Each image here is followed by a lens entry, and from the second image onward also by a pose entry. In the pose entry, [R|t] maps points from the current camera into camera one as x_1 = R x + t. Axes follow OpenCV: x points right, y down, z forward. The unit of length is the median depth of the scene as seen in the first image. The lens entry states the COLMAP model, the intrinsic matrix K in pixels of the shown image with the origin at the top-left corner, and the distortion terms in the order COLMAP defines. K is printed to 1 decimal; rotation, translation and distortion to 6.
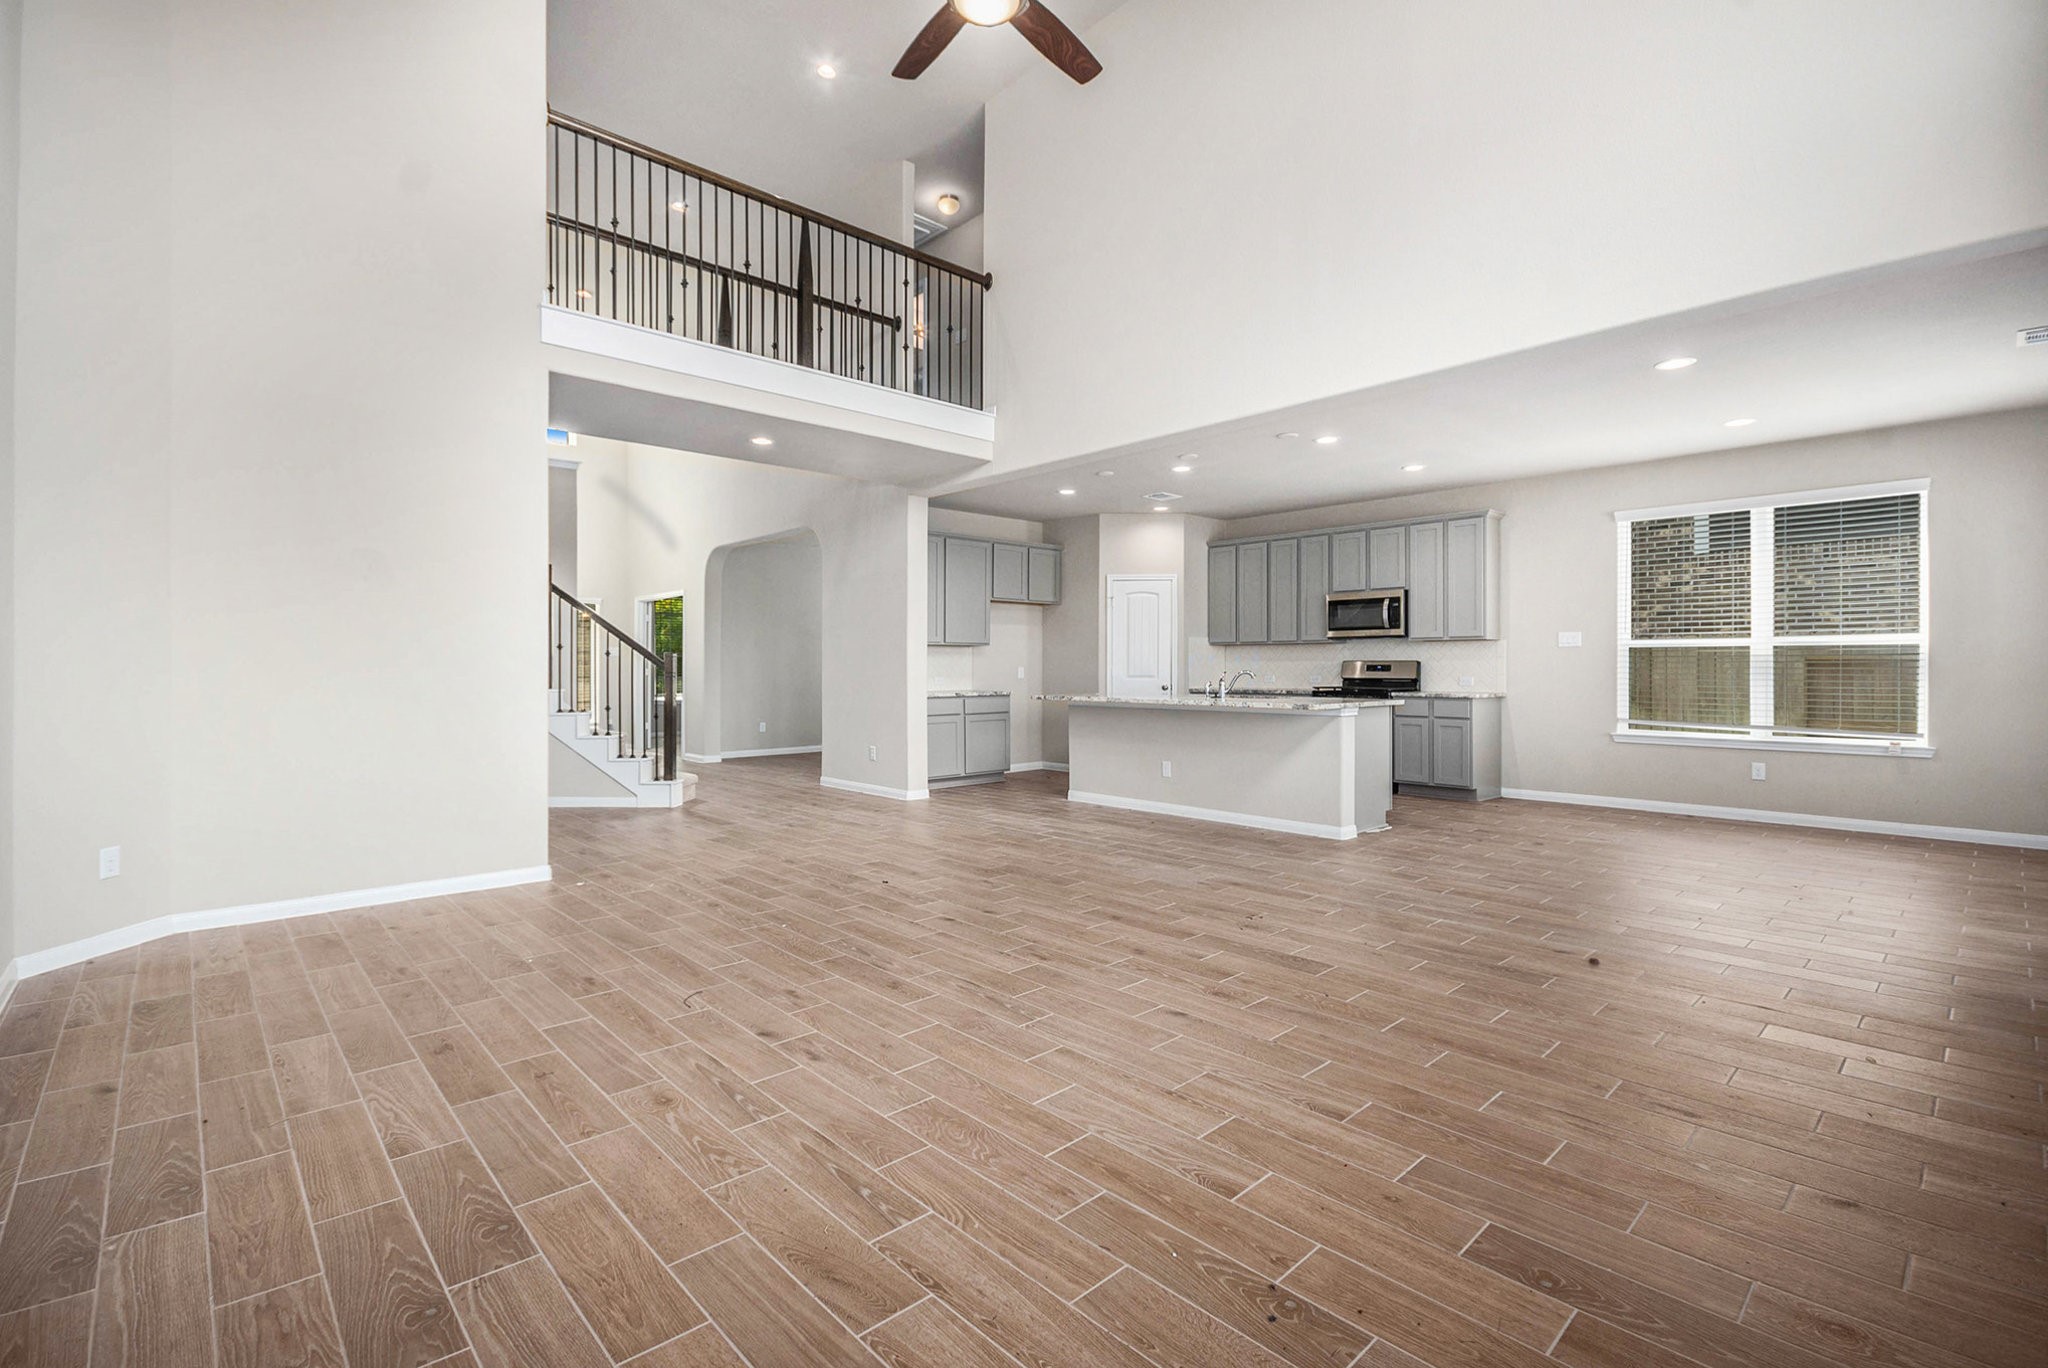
lens RADIAL K [[927.0, 0, 1024.0], [0, 927.0, 684.0], [0, 0, 1]] dist [0.002844, 0.000019]
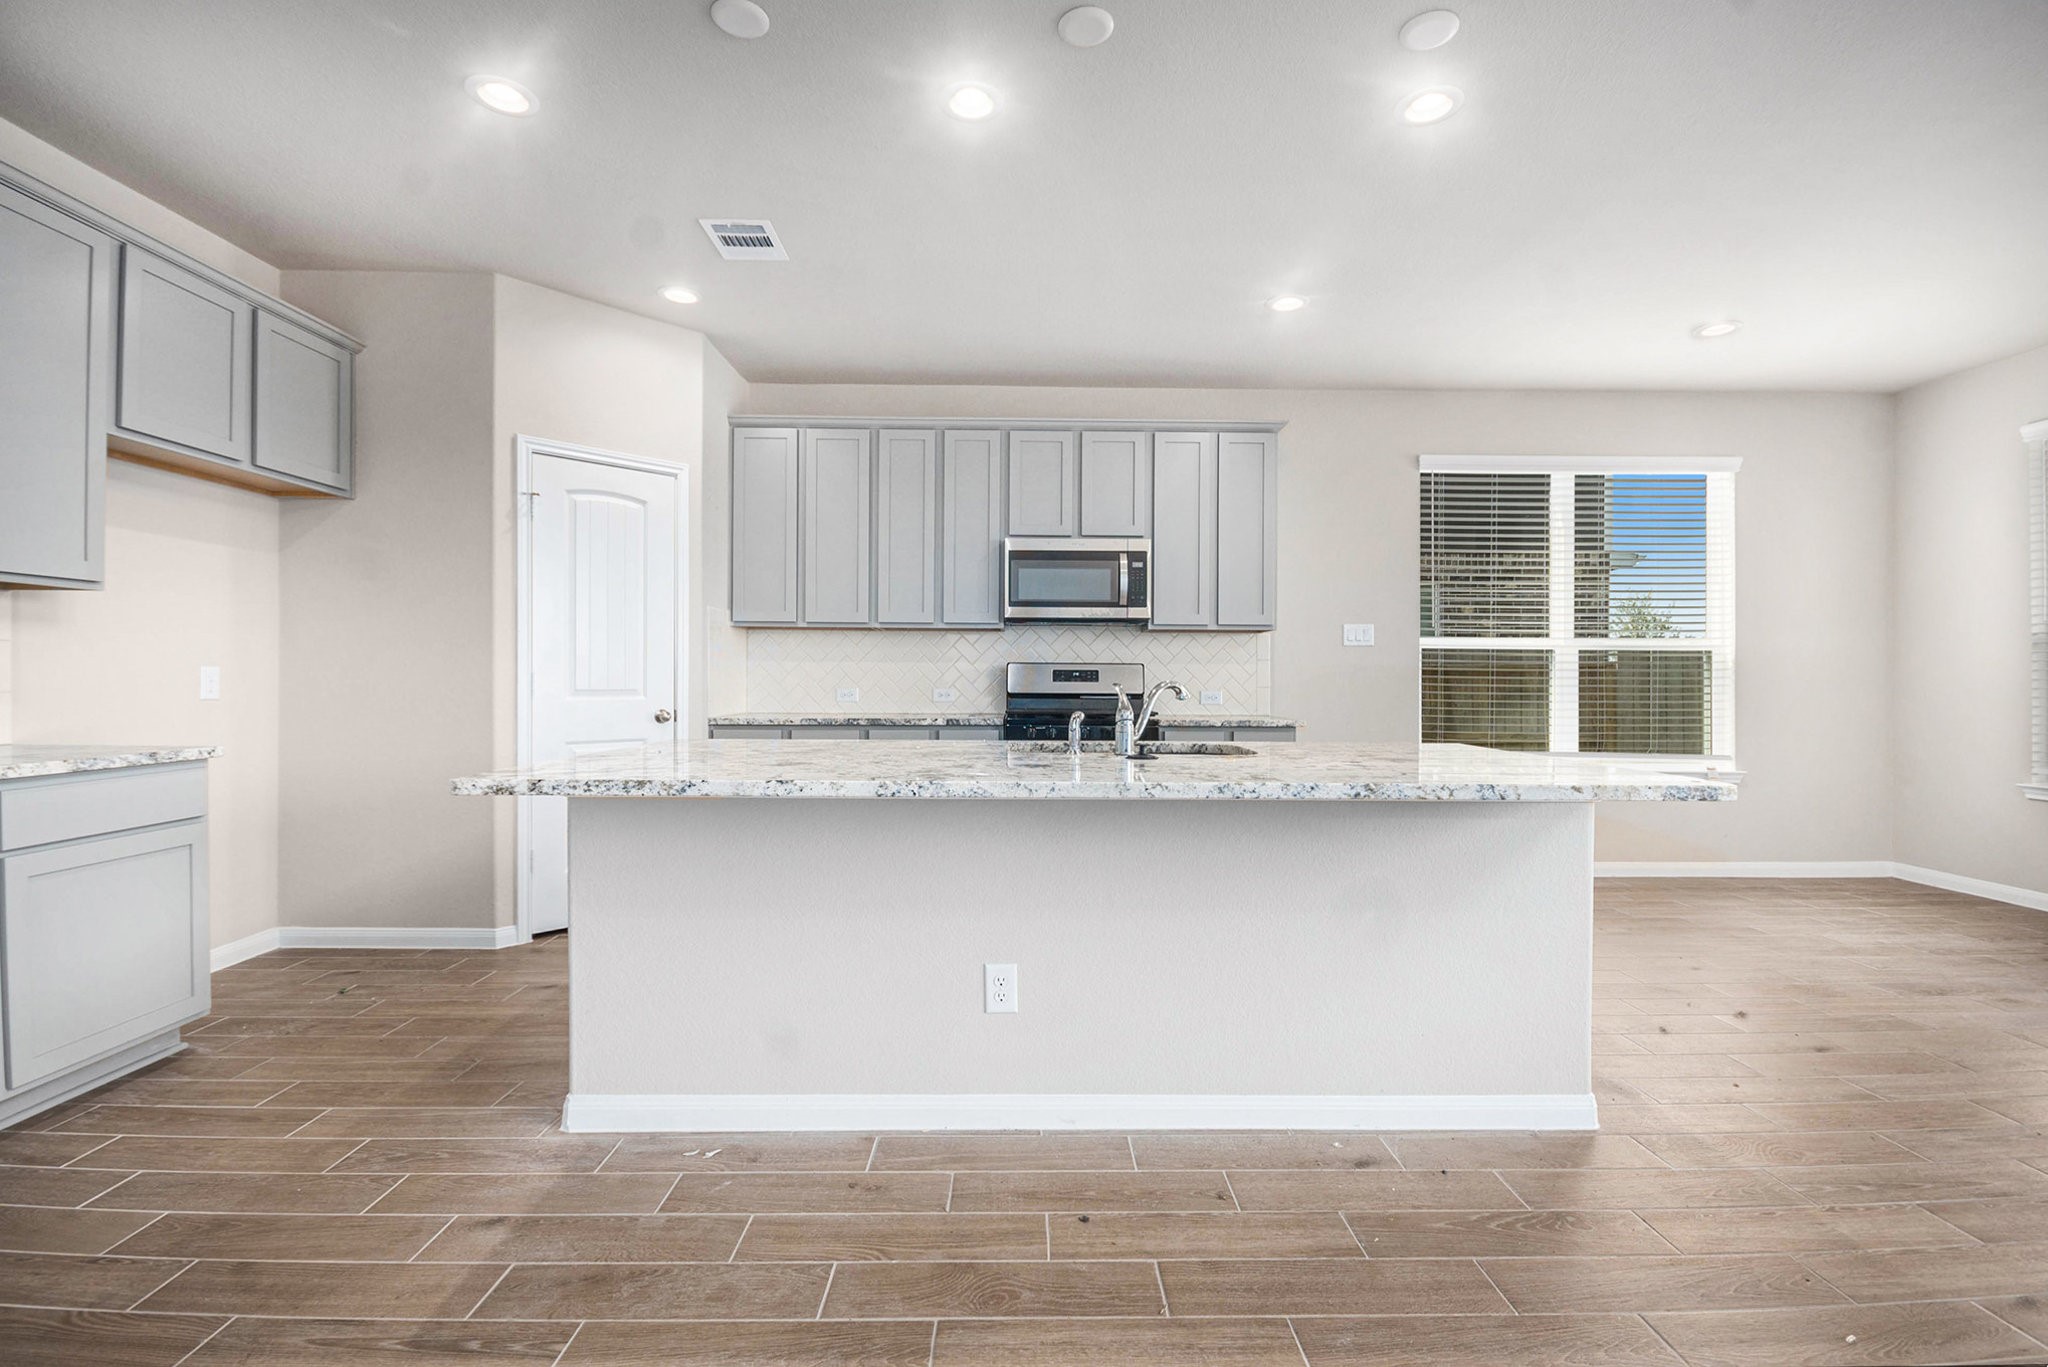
lens RADIAL K [[927.0, 0, 1024.0], [0, 927.0, 683.5], [0, 0, 1]] dist [0.002844, 0.000019]
pose [[0.663647, -0.003077, 0.748039, -0.071922], [0.007026, 0.999973, -0.002120, -0.011738], [-0.748013, 0.006662, 0.663651, 0.669532]]
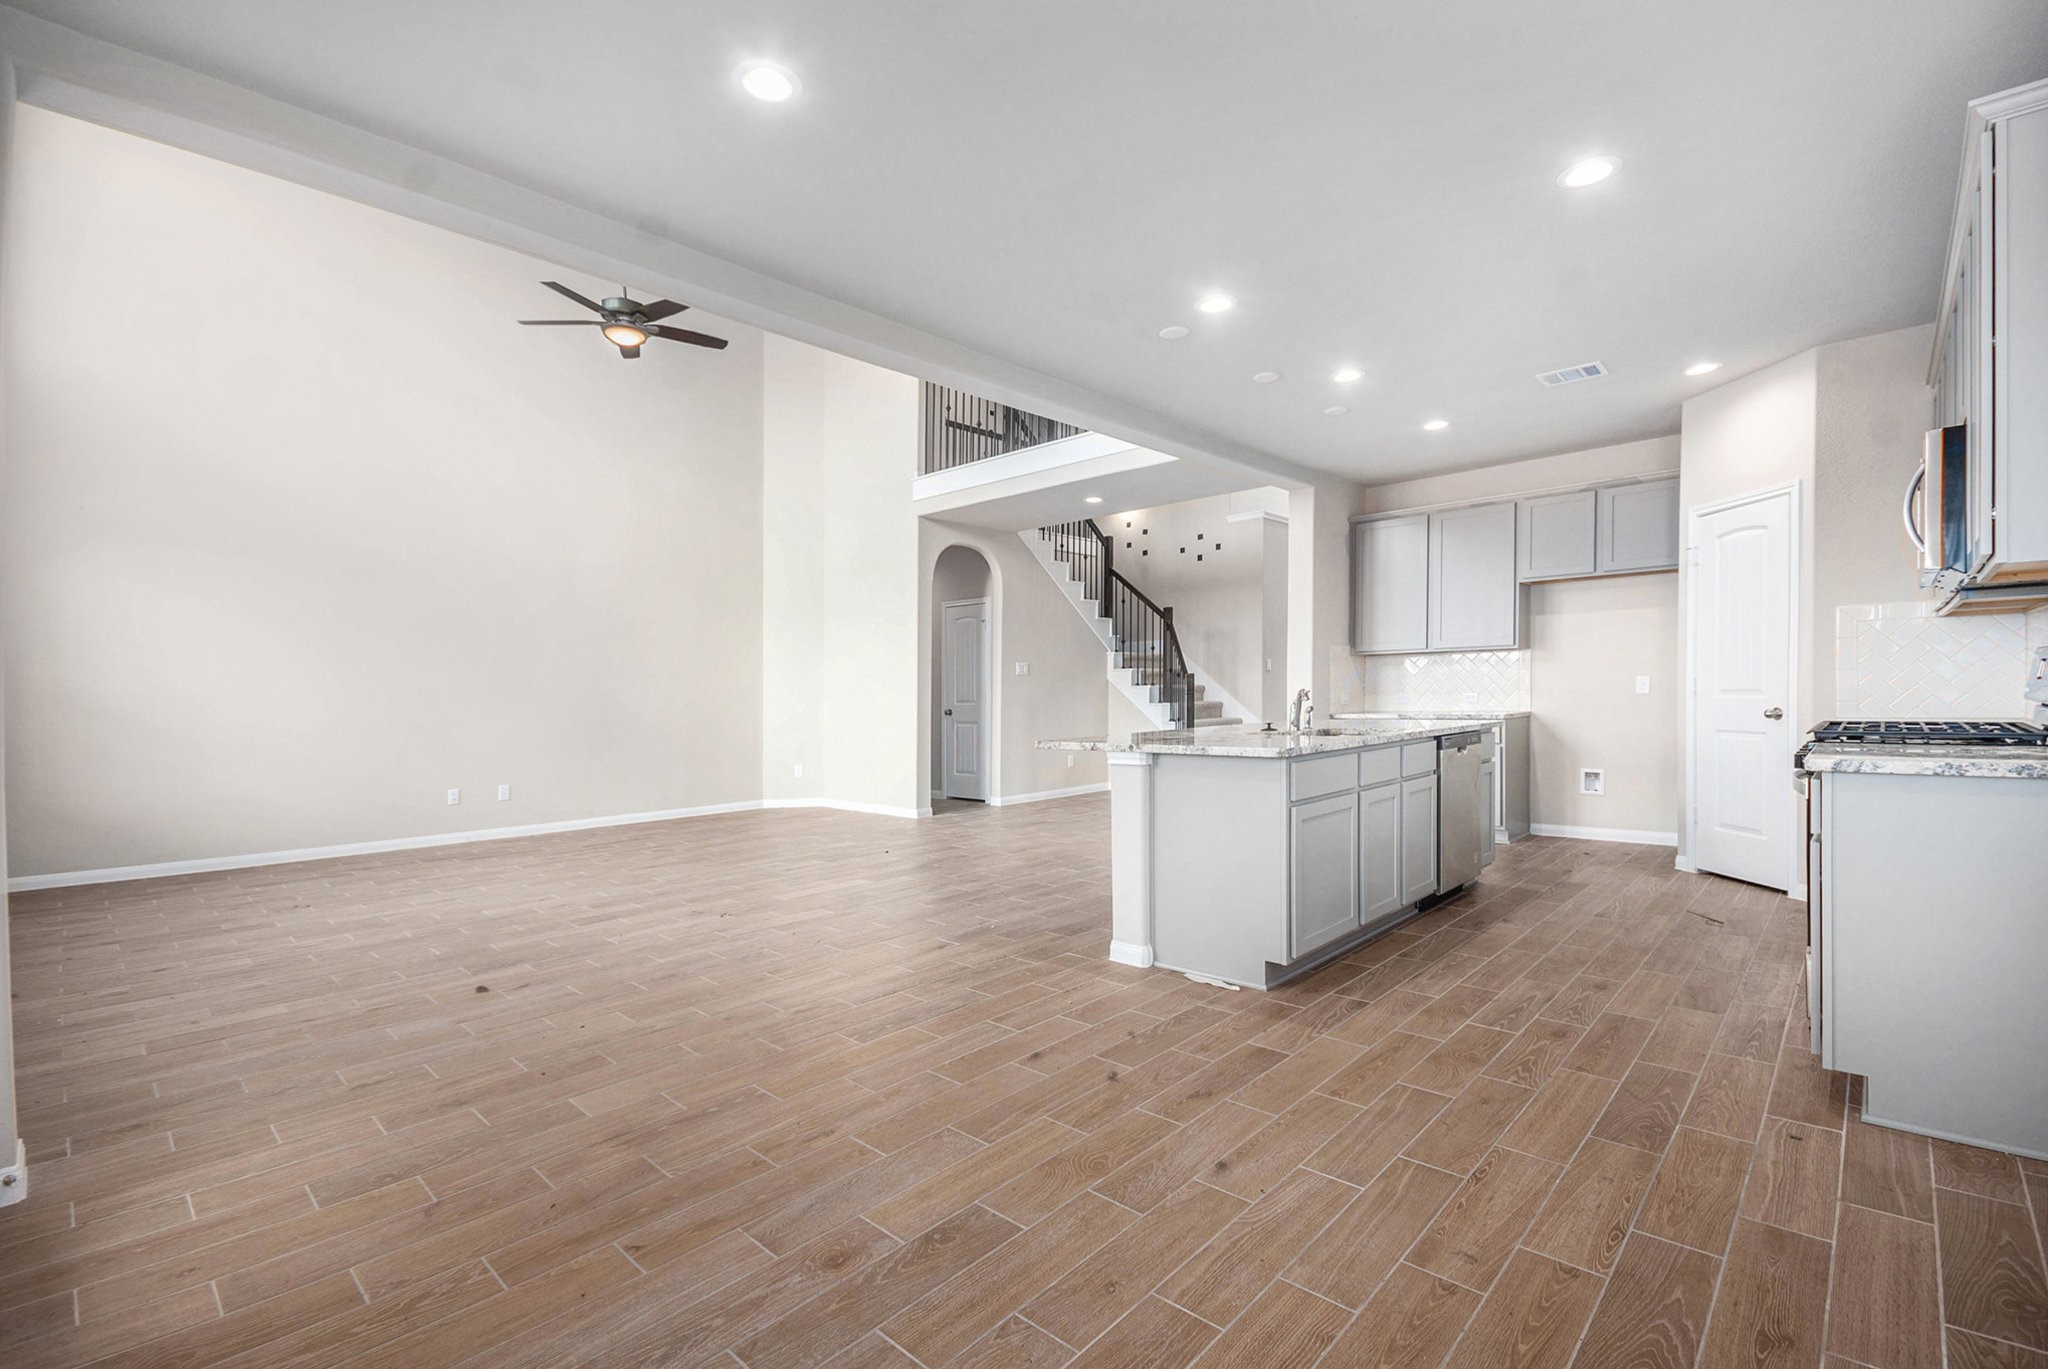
lens RADIAL K [[927.0, 0, 1024.0], [0, 927.0, 684.5], [0, 0, 1]] dist [0.002844, 0.000019]
pose [[0.078765, -0.000342, -0.996893, 0.721968], [0.006107, 0.999981, 0.000139, -0.017286], [0.996875, -0.006099, 0.078765, 0.647098]]
